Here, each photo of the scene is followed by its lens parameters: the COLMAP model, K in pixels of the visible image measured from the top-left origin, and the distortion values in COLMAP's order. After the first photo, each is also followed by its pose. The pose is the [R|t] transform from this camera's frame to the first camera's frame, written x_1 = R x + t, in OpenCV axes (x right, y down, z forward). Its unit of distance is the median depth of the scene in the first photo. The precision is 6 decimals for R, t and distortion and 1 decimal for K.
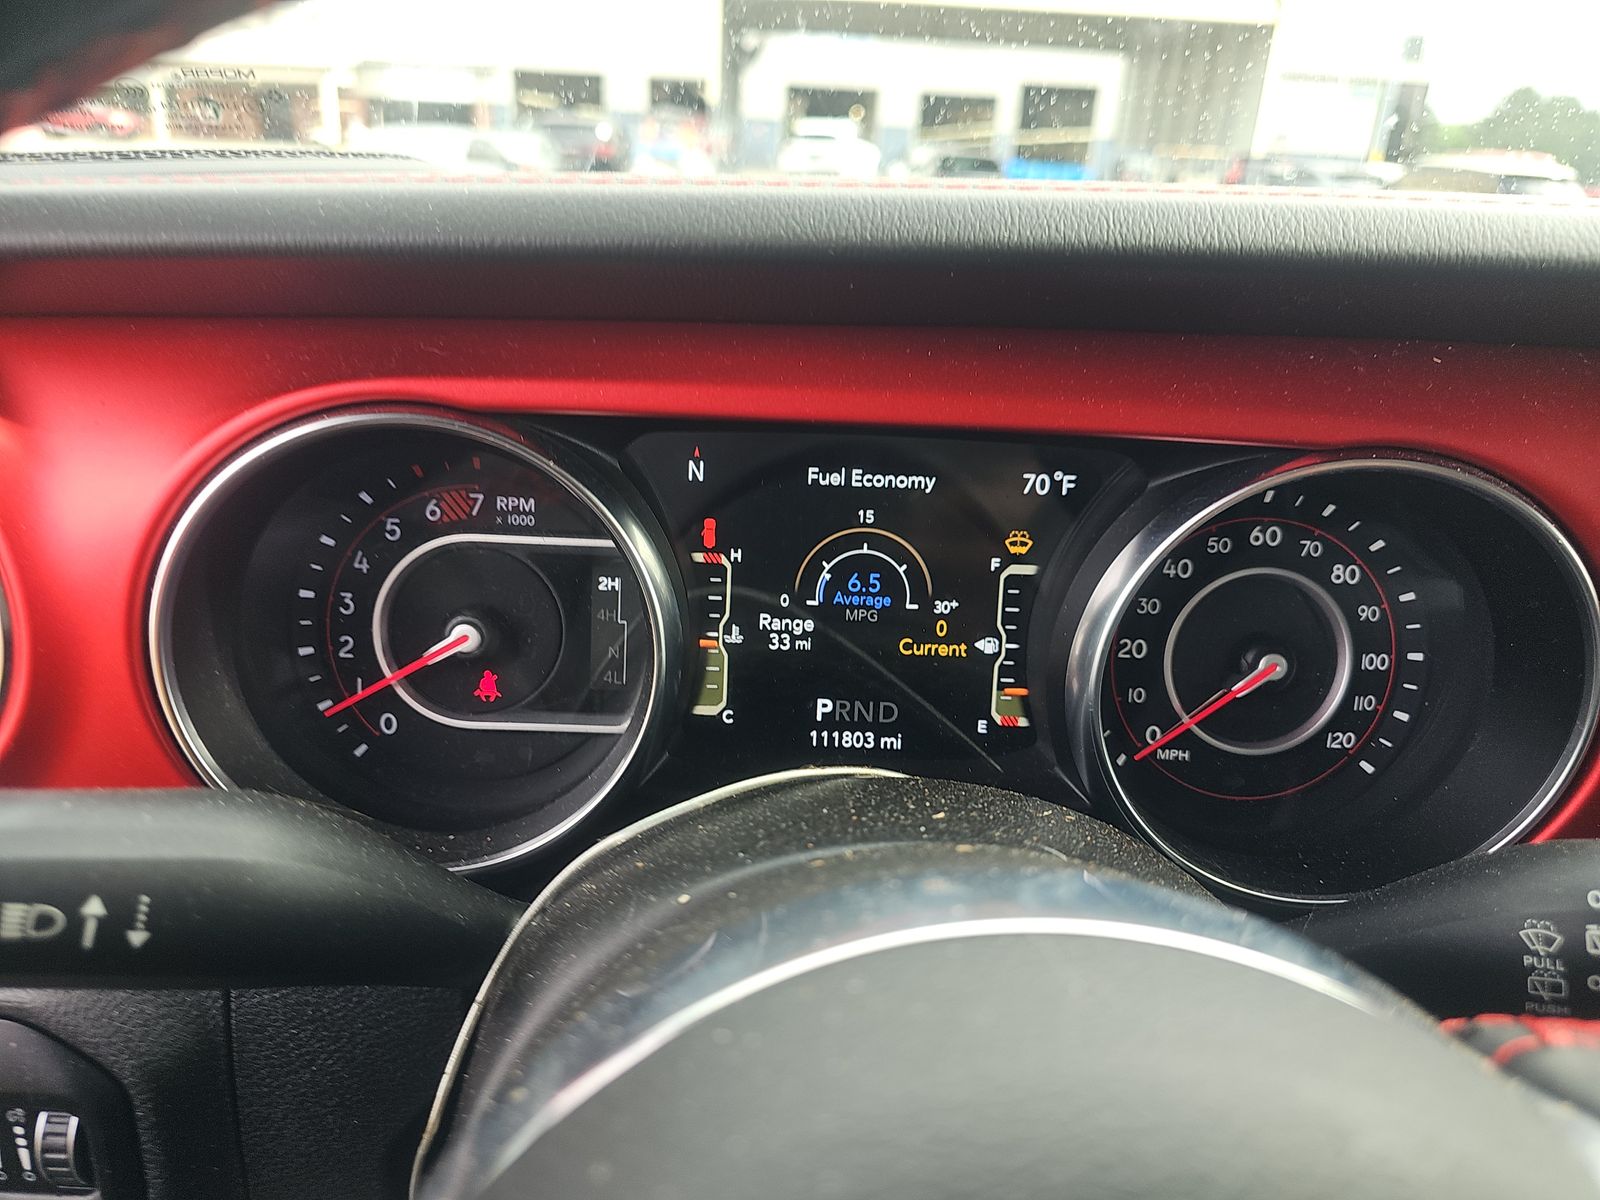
lens RADIAL K [[1064.8, 0, 777.1], [0, 1064.8, 594.3], [0, 0, 1]] dist [-0.002561, 0.000546]
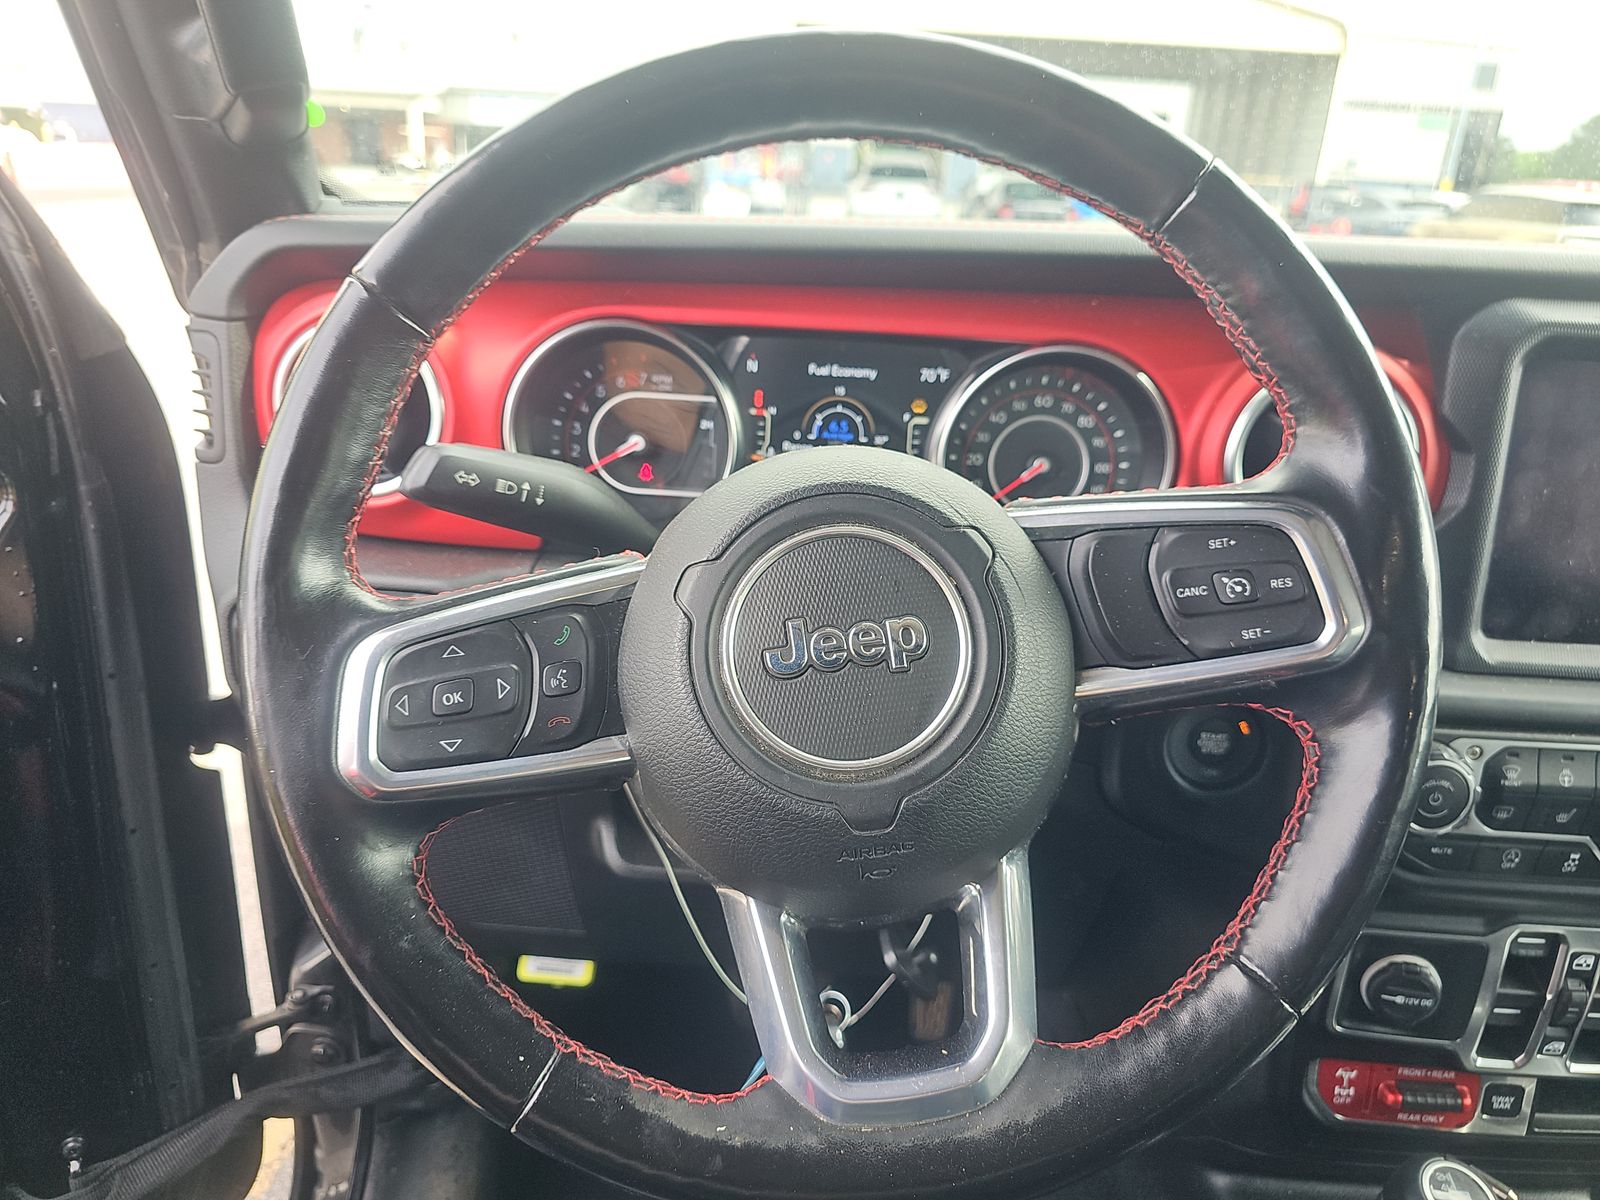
lens RADIAL K [[1048.5, 0, 791.5], [0, 1048.5, 599.3], [0, 0, 1]] dist [0.021075, -0.030145]
pose [[0.998754, 0.020758, -0.045388, 0.090146], [-0.021312, 0.999704, -0.011757, 0.328200], [0.045131, 0.012710, 0.998900, -0.902047]]
